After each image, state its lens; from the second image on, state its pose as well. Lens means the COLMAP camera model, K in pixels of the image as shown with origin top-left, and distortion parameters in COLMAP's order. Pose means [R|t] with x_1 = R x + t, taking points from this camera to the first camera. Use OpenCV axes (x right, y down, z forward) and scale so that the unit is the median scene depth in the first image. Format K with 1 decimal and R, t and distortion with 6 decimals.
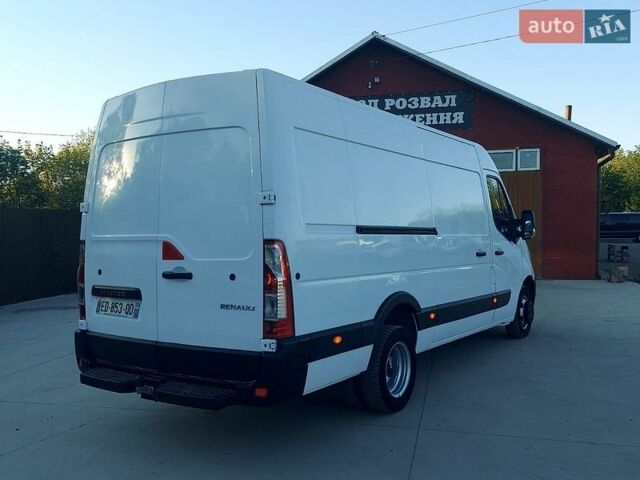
lens RADIAL K [[616.3, 0, 320.0], [0, 616.3, 240.0], [0, 0, 1]] dist [0.185215, -0.336443]
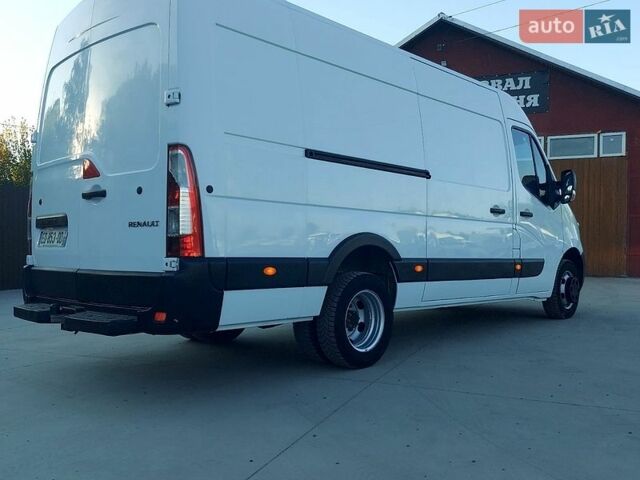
lens RADIAL K [[616.3, 0, 320.0], [0, 616.3, 240.0], [0, 0, 1]] dist [0.185215, -0.336443]
pose [[0.987025, 0.012274, -0.160096, 0.201774], [-0.016102, 0.999614, -0.022639, 0.114814], [0.159756, 0.024924, 0.986842, 0.123794]]
